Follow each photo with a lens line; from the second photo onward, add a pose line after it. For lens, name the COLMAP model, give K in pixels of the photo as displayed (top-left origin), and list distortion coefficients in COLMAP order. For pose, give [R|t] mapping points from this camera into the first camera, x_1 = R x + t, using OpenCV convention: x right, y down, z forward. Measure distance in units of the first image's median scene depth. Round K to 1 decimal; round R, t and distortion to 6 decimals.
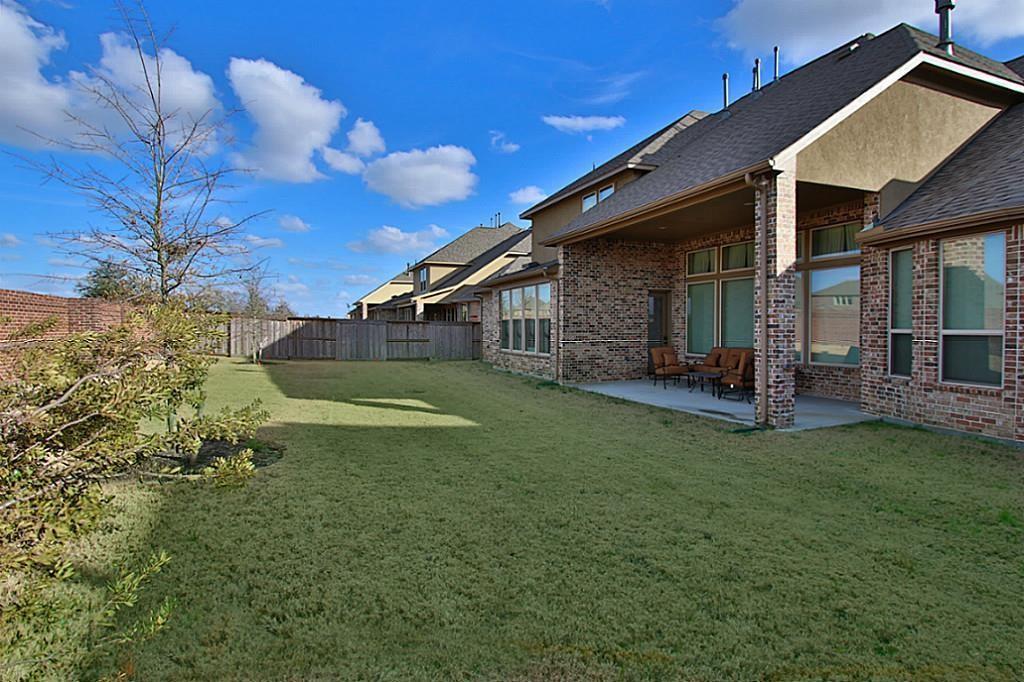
lens RADIAL K [[527.9, 0, 511.7], [0, 527.9, 337.6], [0, 0, 1]] dist [-0.002727, 0.000015]
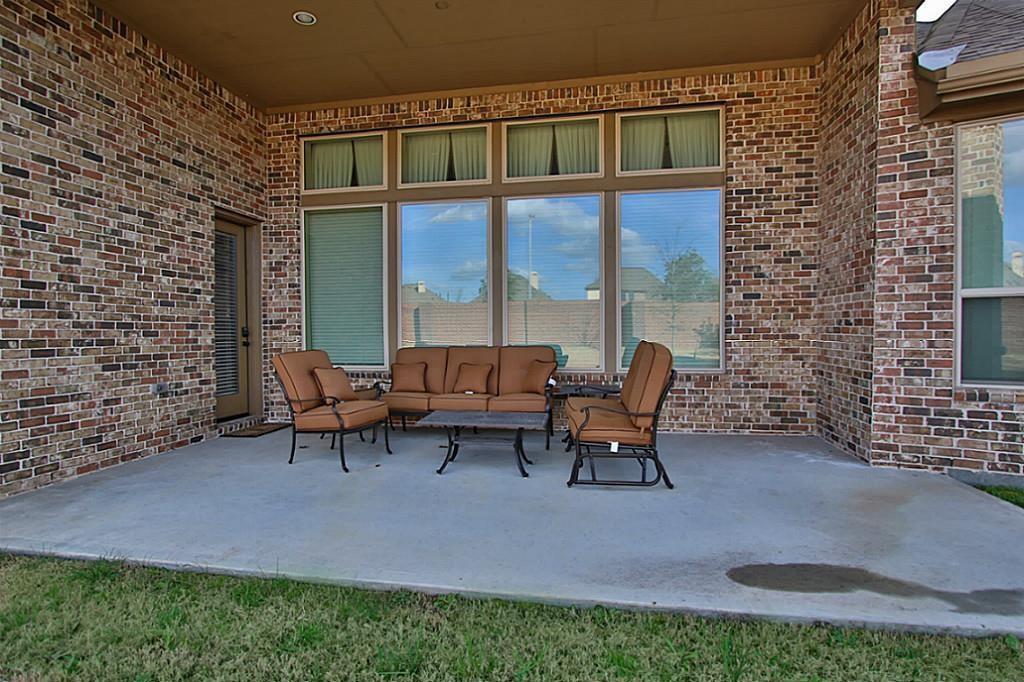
lens RADIAL K [[527.9, 0, 510.2], [0, 527.9, 341.5], [0, 0, 1]] dist [-0.002727, 0.000015]
pose [[0.535897, -0.013417, 0.844177, 0.051153], [0.022079, 0.999754, 0.001874, 0.012768], [-0.843995, 0.017635, 0.536062, 0.635653]]
